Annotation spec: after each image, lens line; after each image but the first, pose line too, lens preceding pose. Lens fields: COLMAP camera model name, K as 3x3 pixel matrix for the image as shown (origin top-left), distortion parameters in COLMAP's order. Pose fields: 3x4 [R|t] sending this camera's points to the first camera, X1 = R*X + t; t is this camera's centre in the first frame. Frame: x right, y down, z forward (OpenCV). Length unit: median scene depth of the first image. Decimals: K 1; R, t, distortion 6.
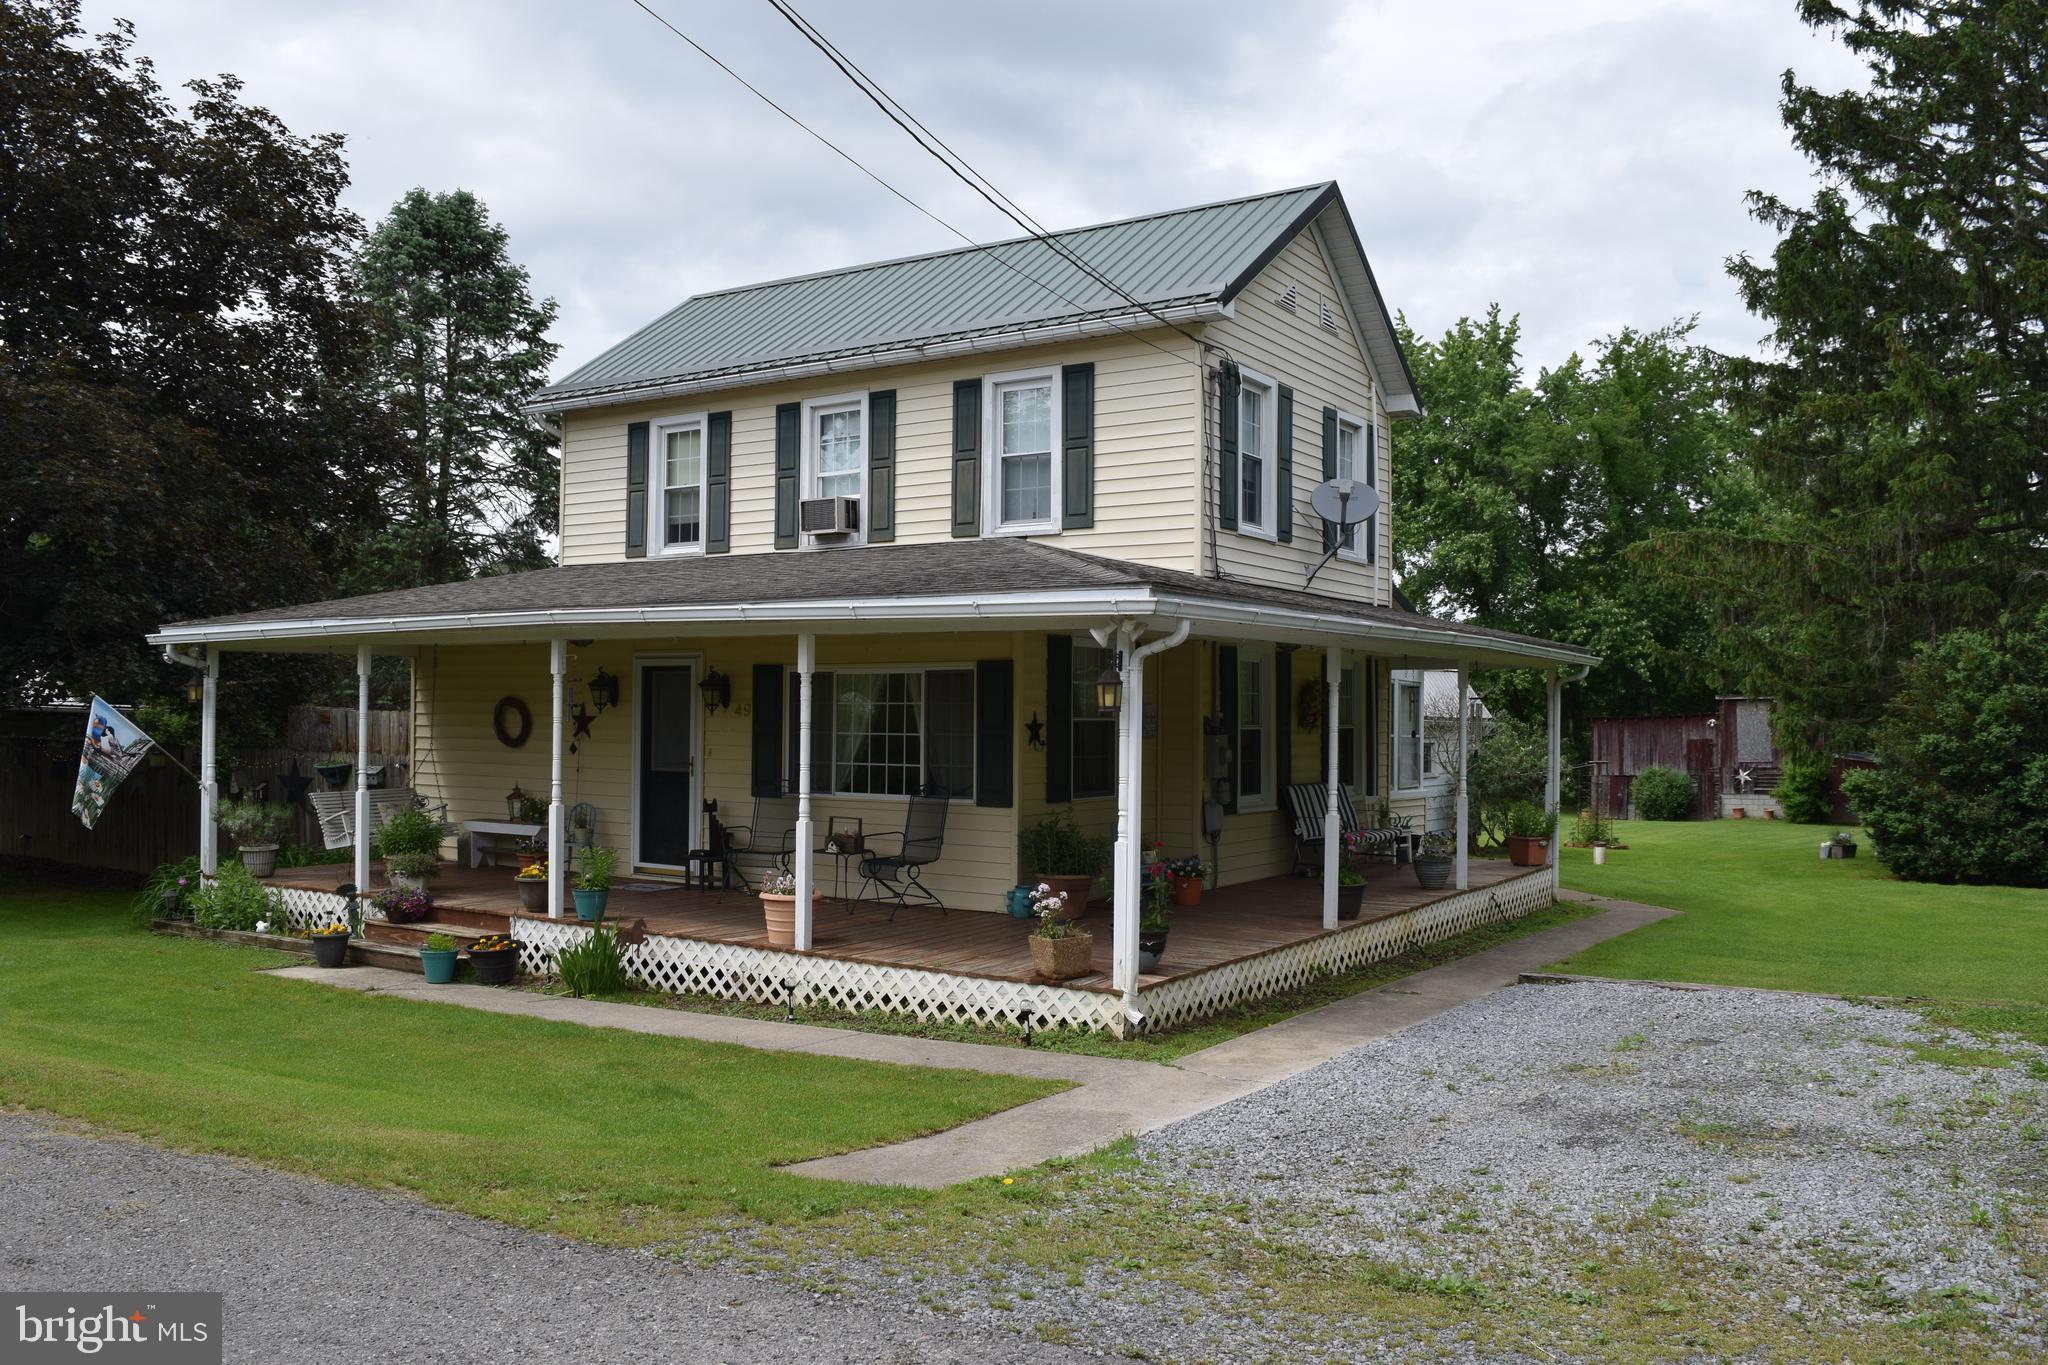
lens RADIAL K [[1622.7, 0, 1012.3], [0, 1622.7, 683.2], [0, 0, 1]] dist [-0.090056, 0.017146]
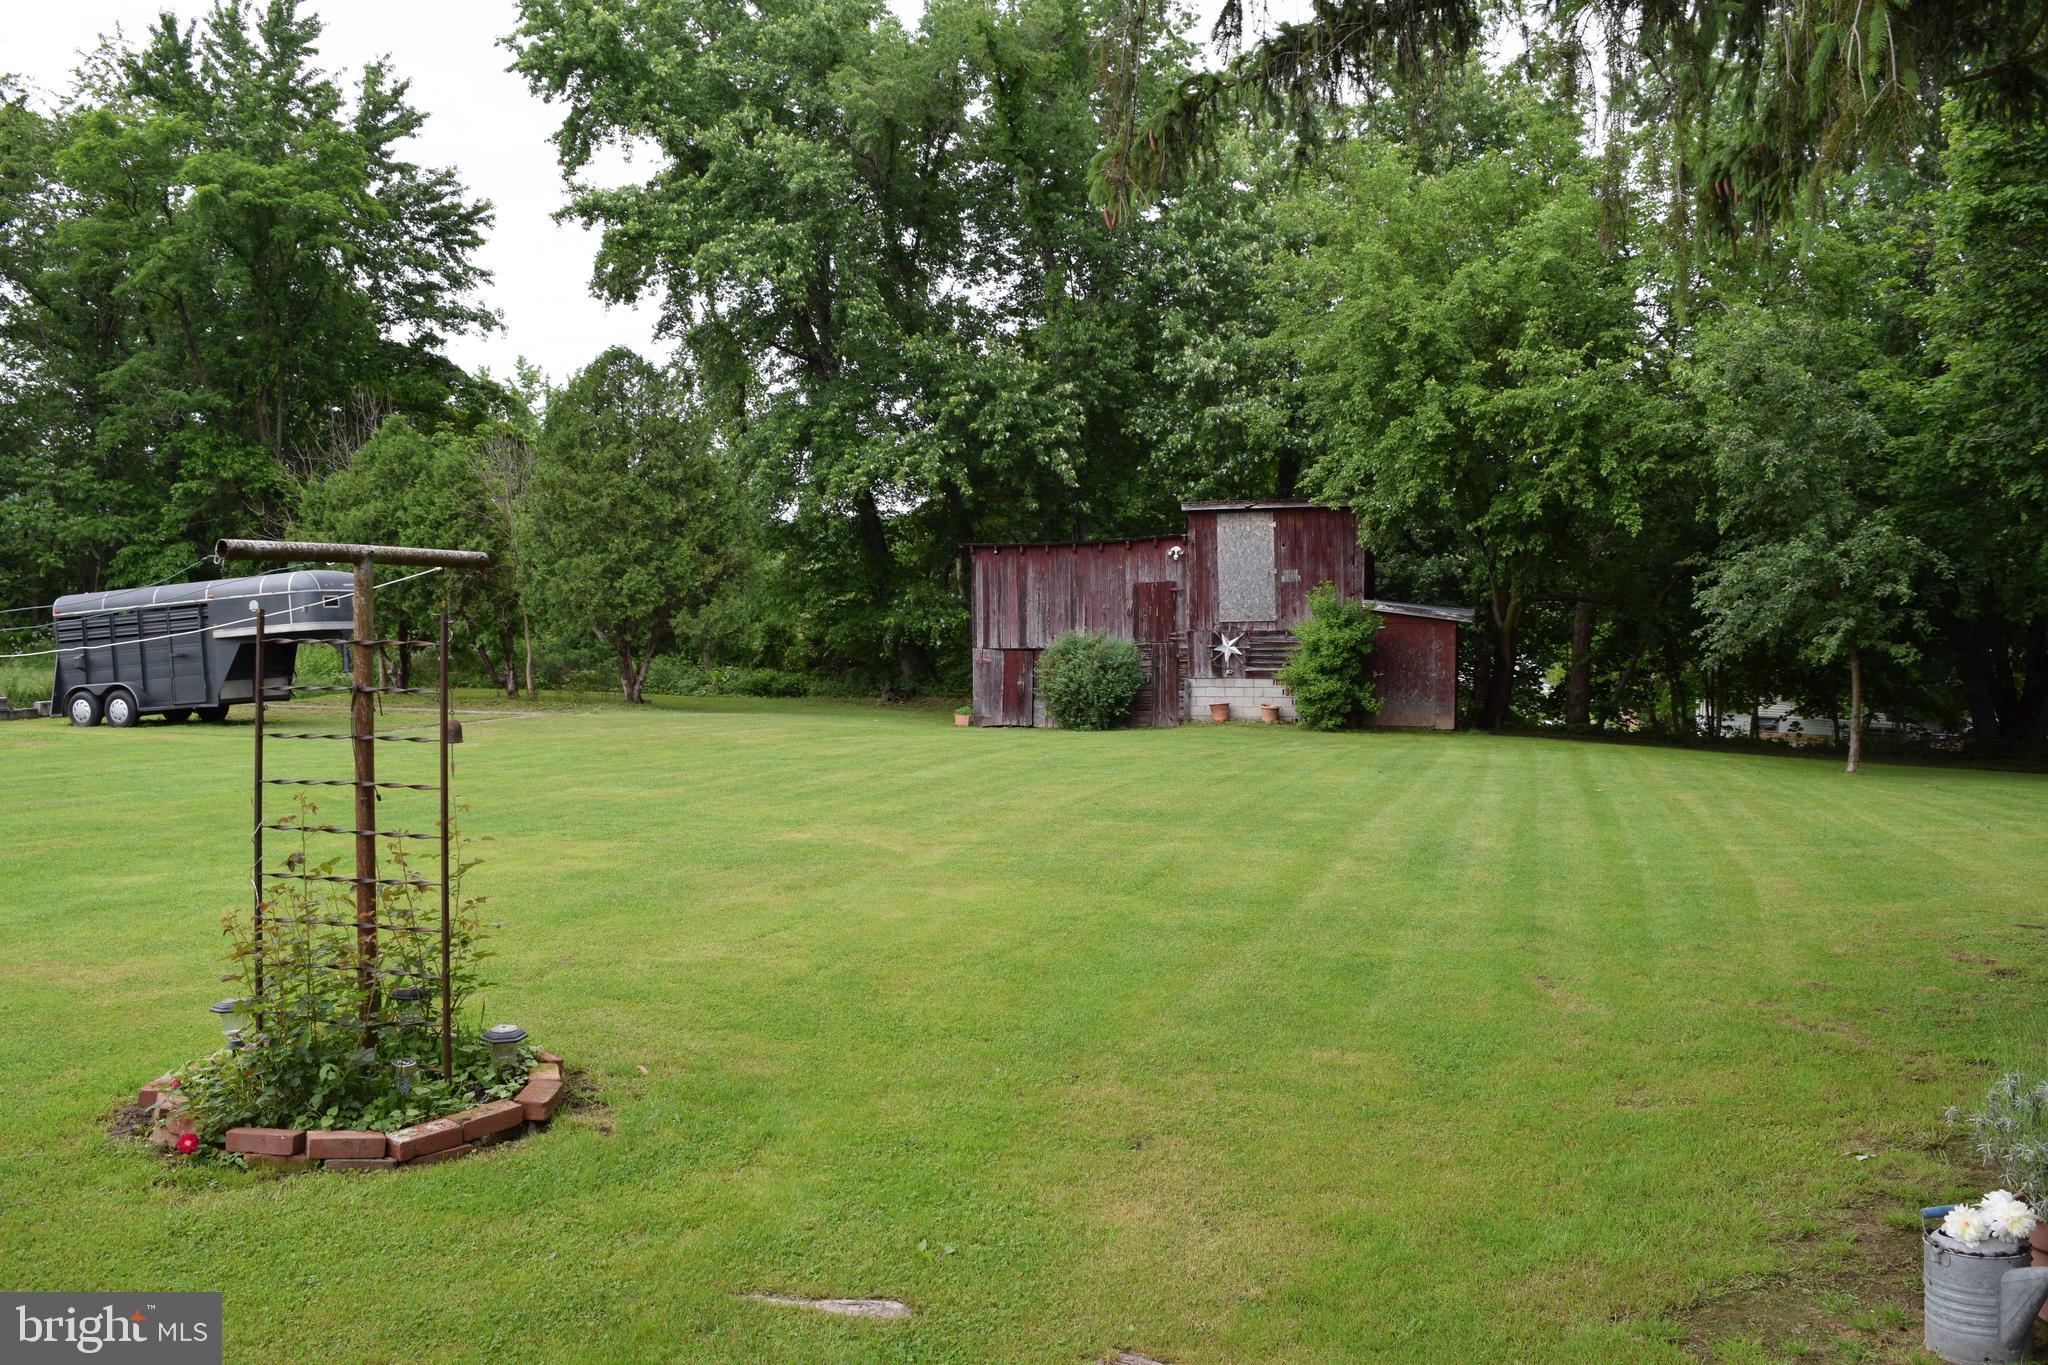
lens RADIAL K [[1622.7, 0, 1025.4], [0, 1622.7, 676.0], [0, 0, 1]] dist [-0.090056, 0.017146]
pose [[0.952051, -0.019697, 0.305304, 0.722509], [-0.000745, 0.997773, 0.066695, 0.102339], [-0.305938, -0.063724, 0.949917, 1.598632]]
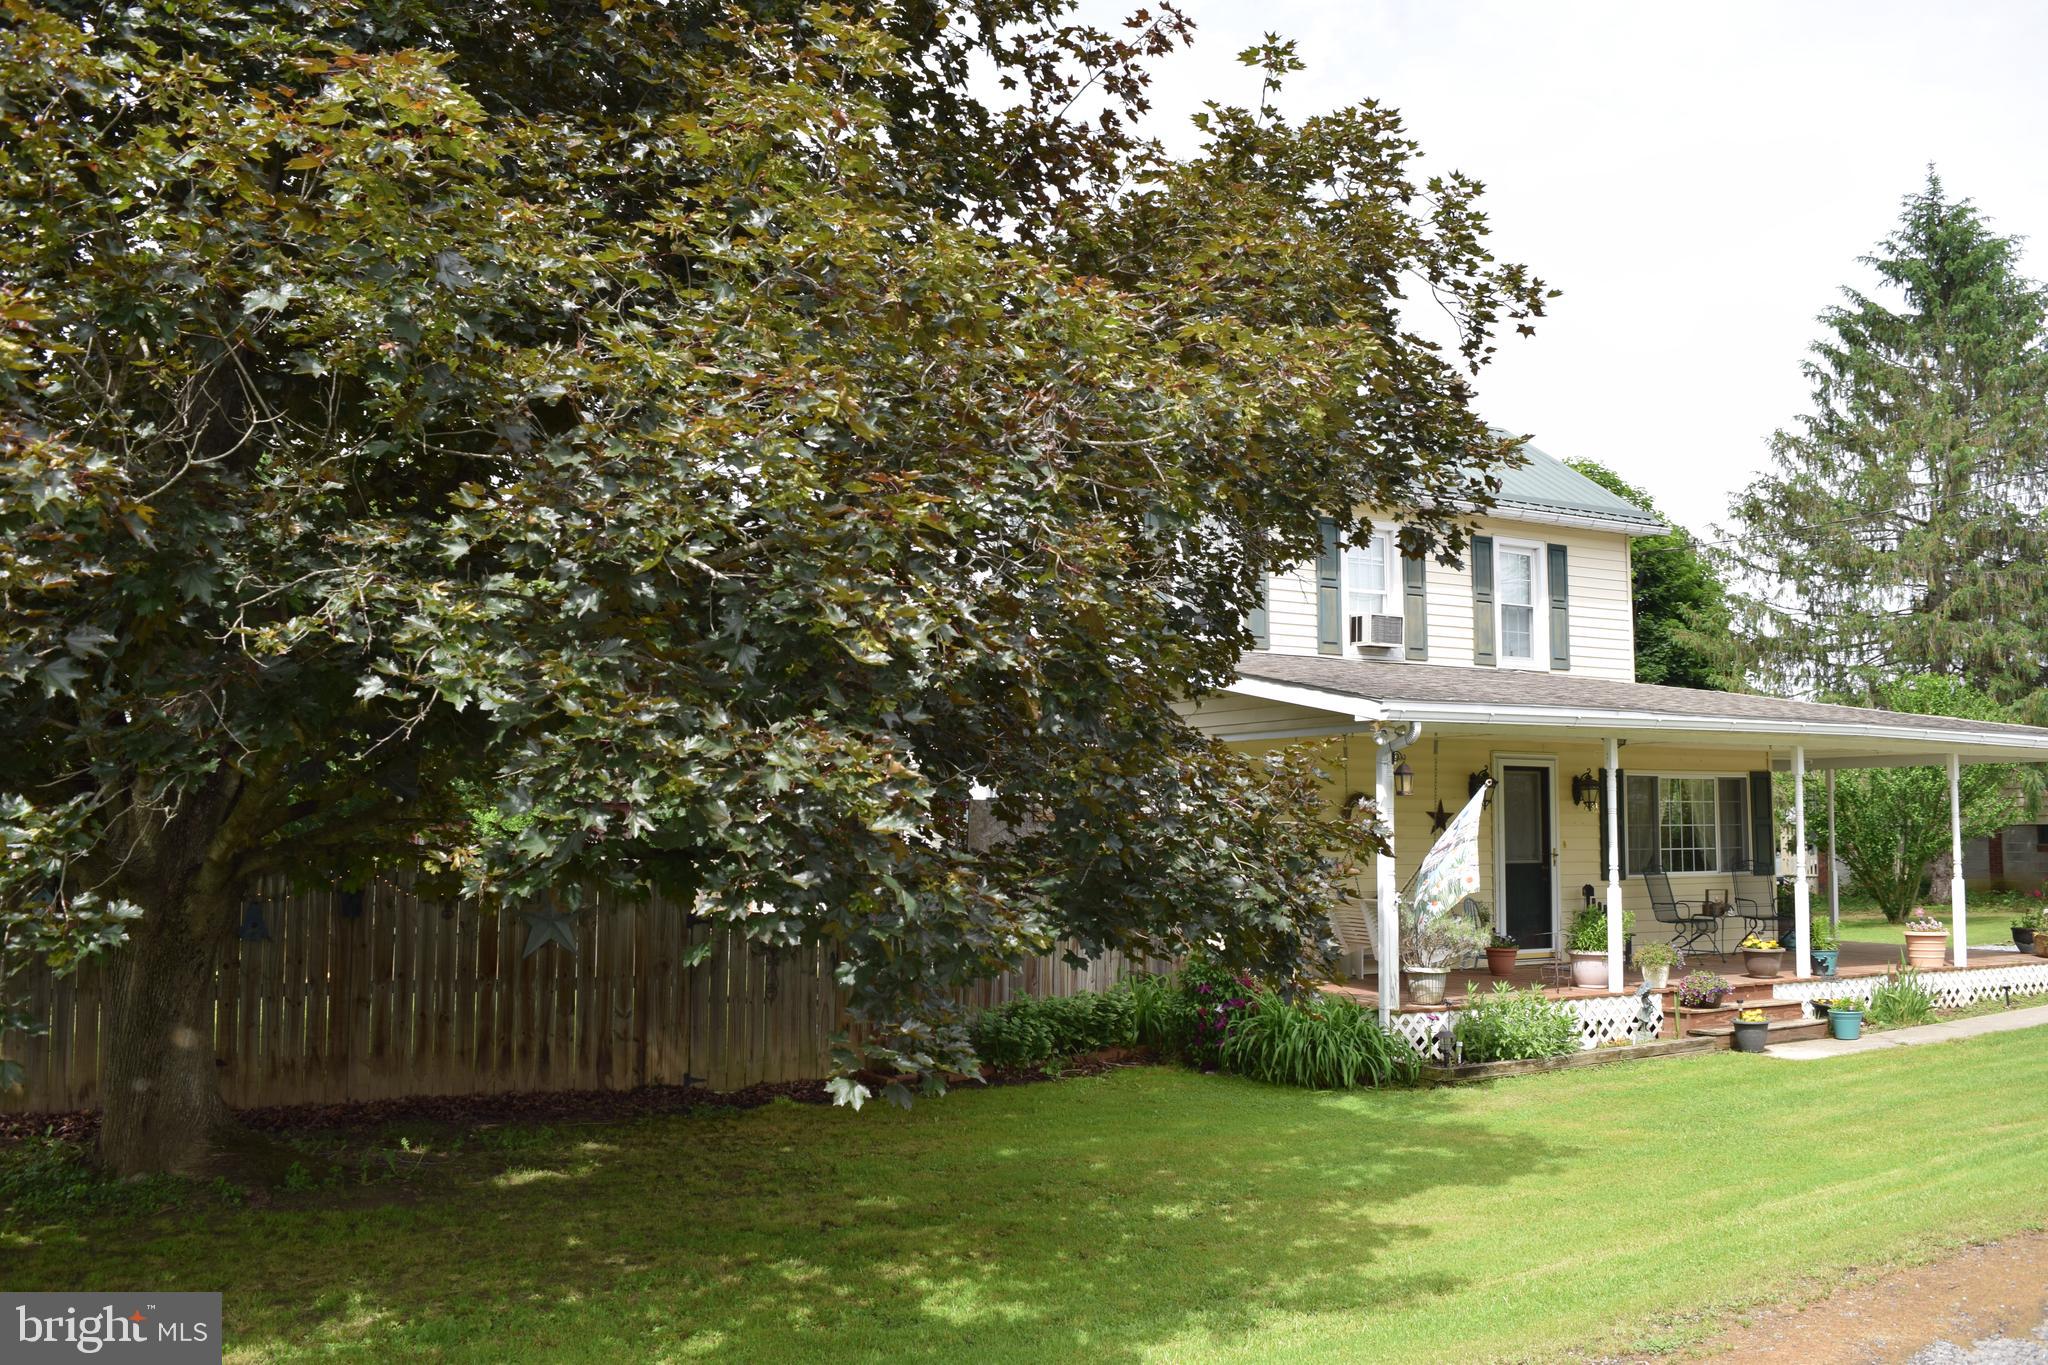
lens RADIAL K [[1622.7, 0, 1024.0], [0, 1622.7, 688.3], [0, 0, 1]] dist [-0.090056, 0.017146]
pose [[0.484131, 0.066818, 0.872440, -1.159795], [-0.016164, 0.997593, -0.067433, 0.013444], [-0.874846, 0.018544, 0.484046, 0.665767]]
